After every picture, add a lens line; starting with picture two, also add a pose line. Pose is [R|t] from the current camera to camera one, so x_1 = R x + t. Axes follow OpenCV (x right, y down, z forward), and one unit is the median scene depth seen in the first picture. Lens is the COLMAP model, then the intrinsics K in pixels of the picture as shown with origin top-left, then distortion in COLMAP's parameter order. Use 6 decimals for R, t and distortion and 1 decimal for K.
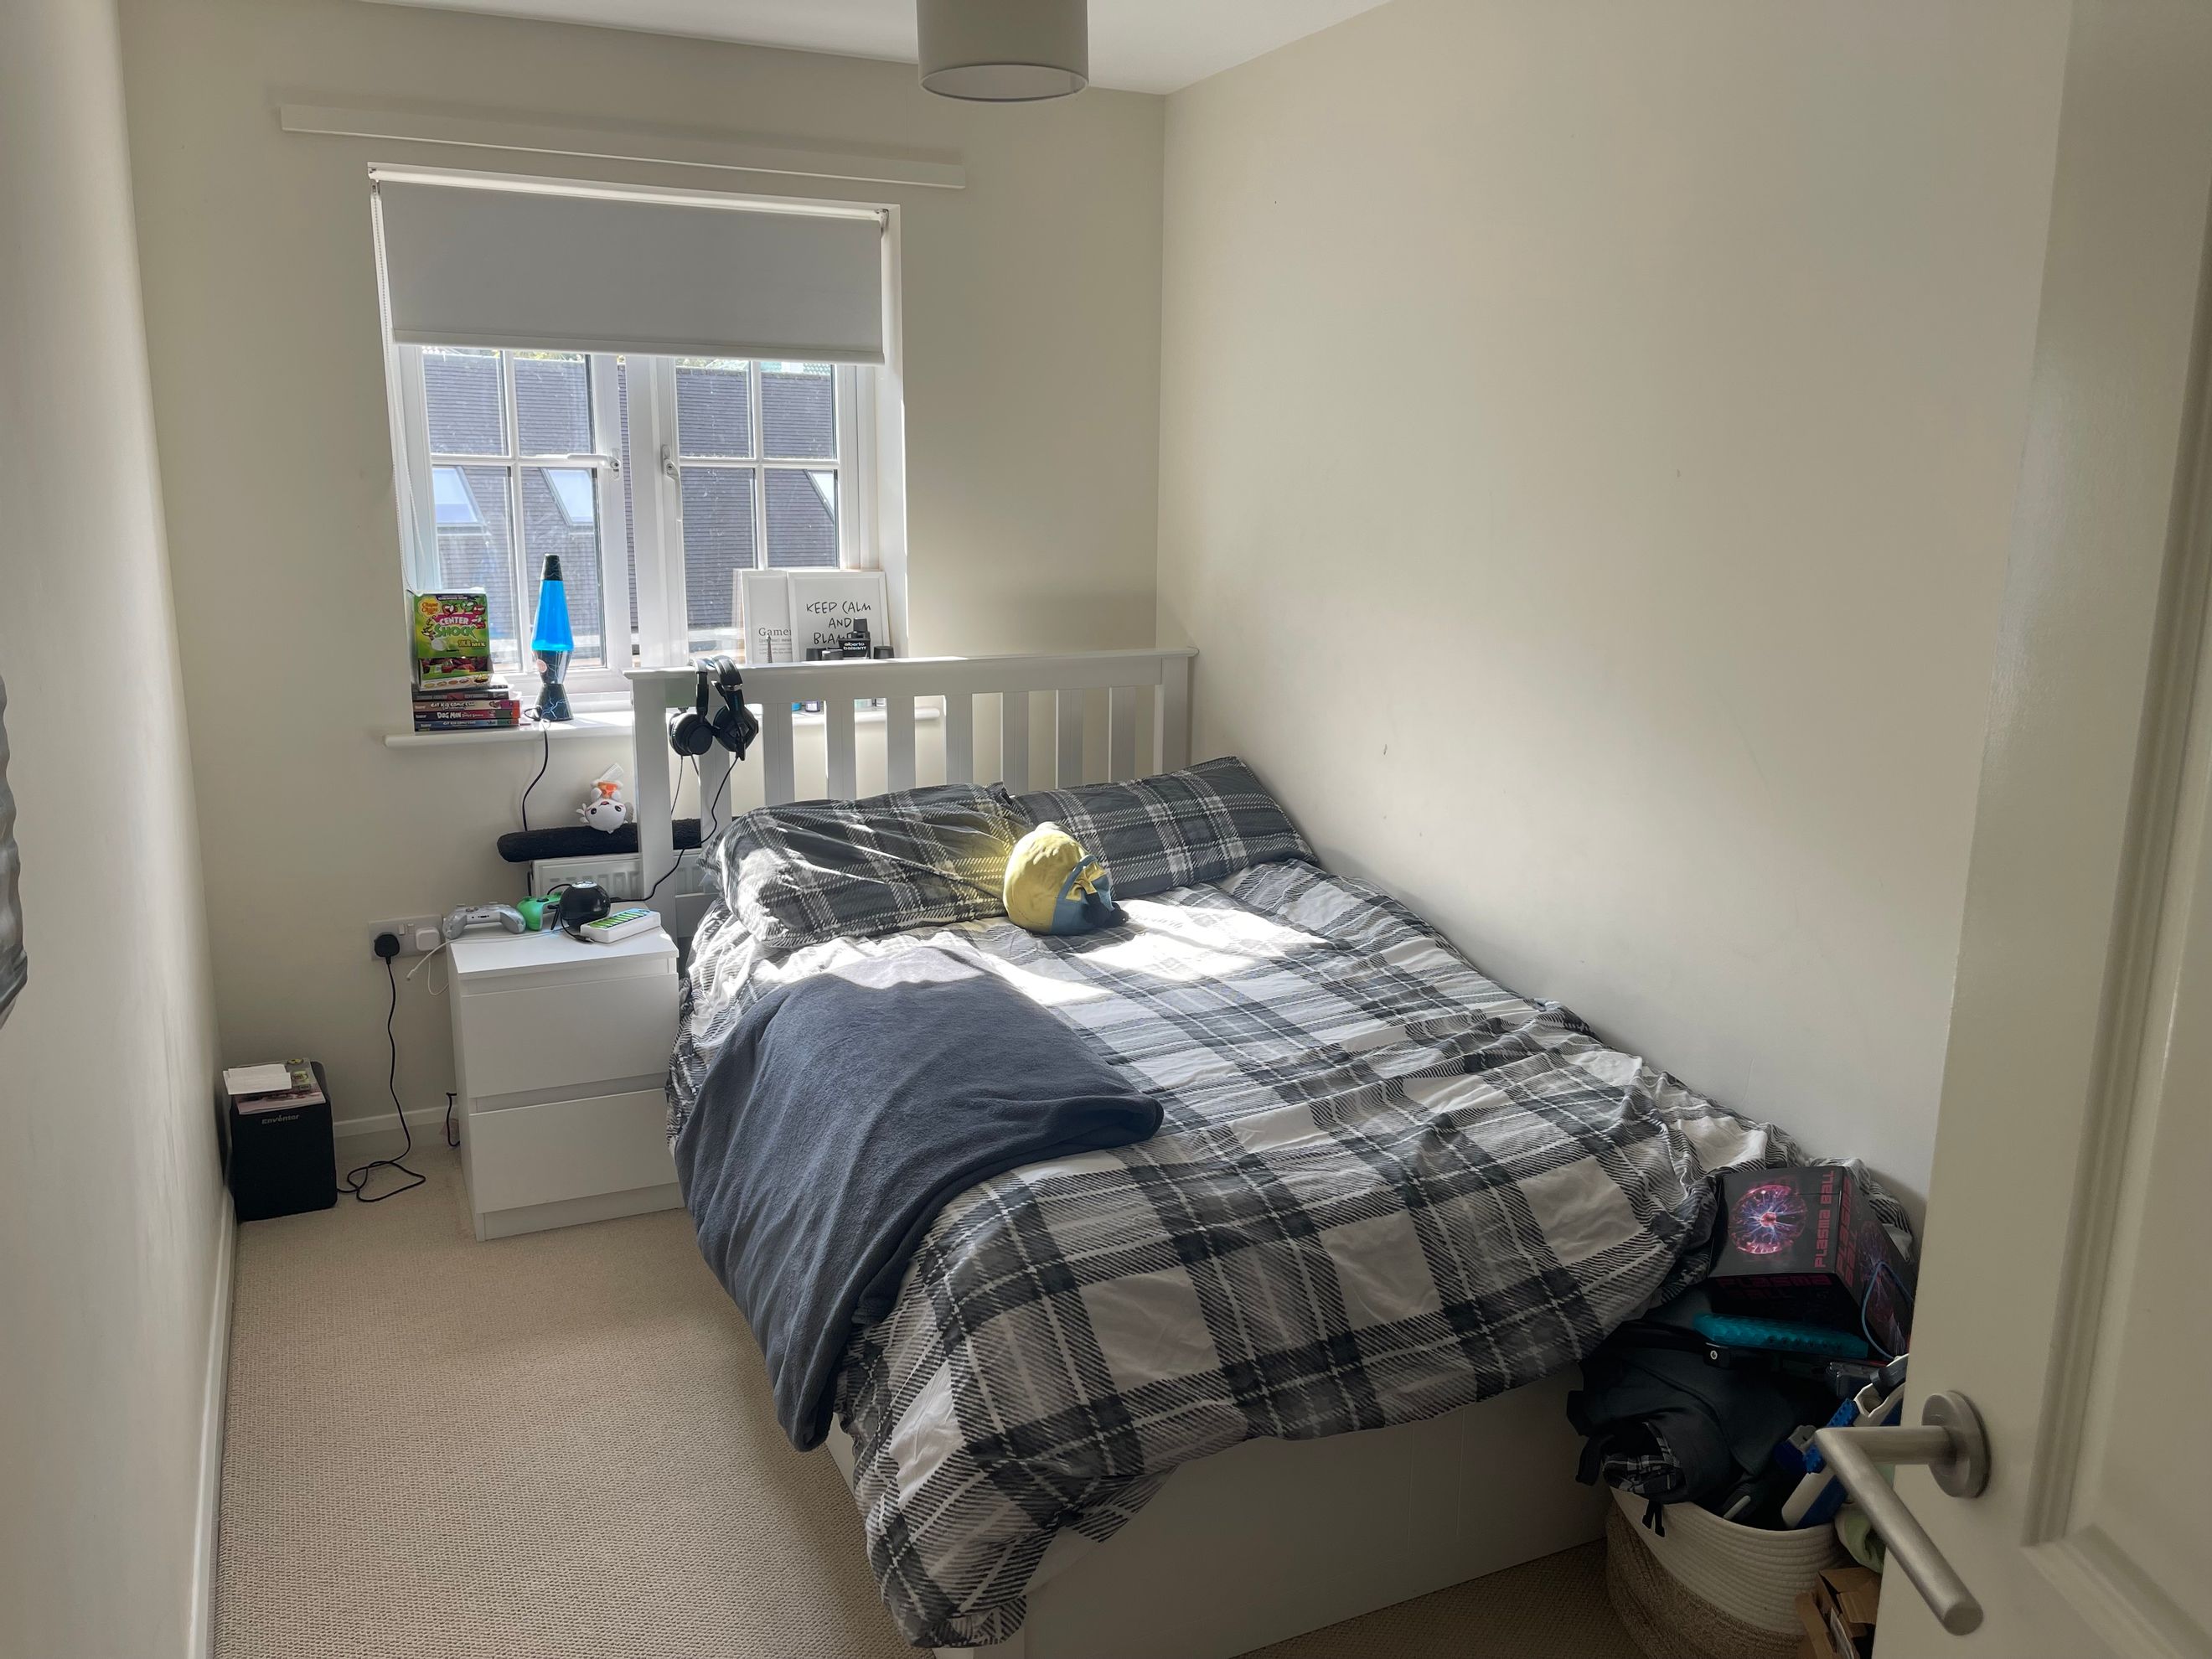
lens RADIAL K [[1639.2, 0, 1101.5], [0, 1639.2, 847.0], [0, 0, 1]] dist [0.068263, -0.089238]
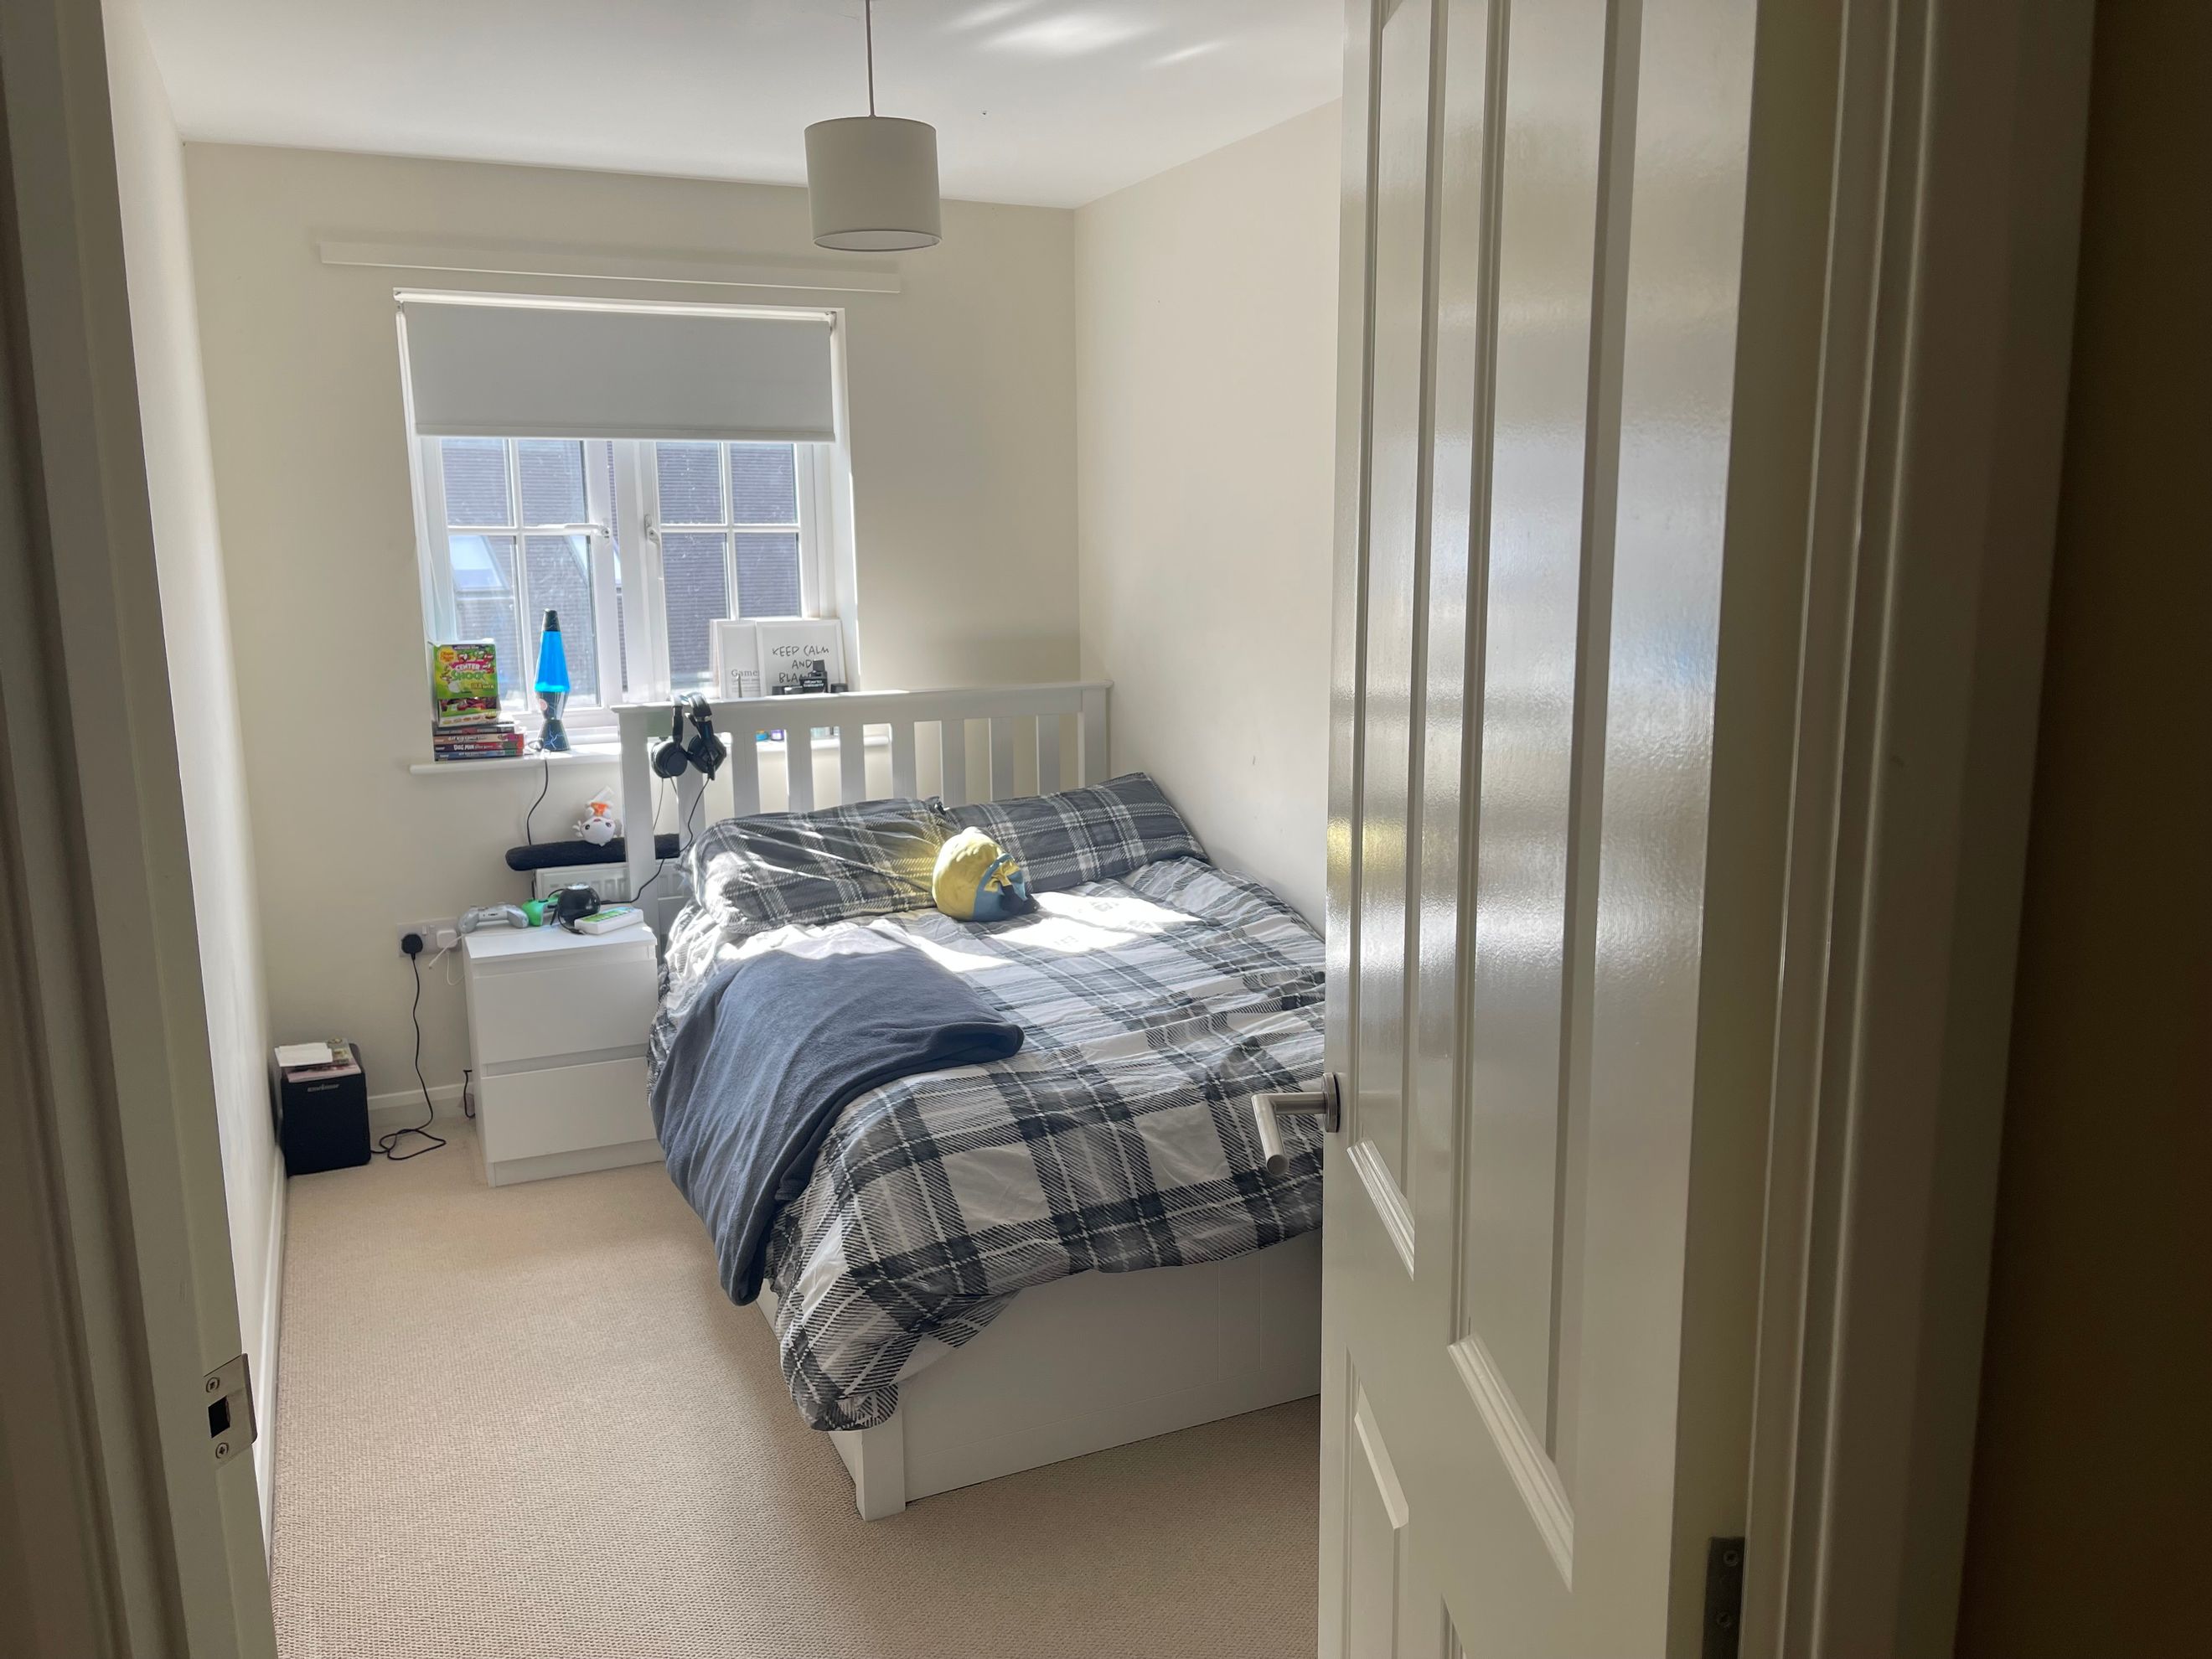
lens RADIAL K [[1639.2, 0, 1101.5], [0, 1639.2, 847.0], [0, 0, 1]] dist [0.068263, -0.089238]
pose [[0.999730, -0.017894, -0.014852, 0.081643], [0.017416, 0.999346, -0.031695, 0.039817], [0.015410, 0.031428, 0.999387, -0.180605]]
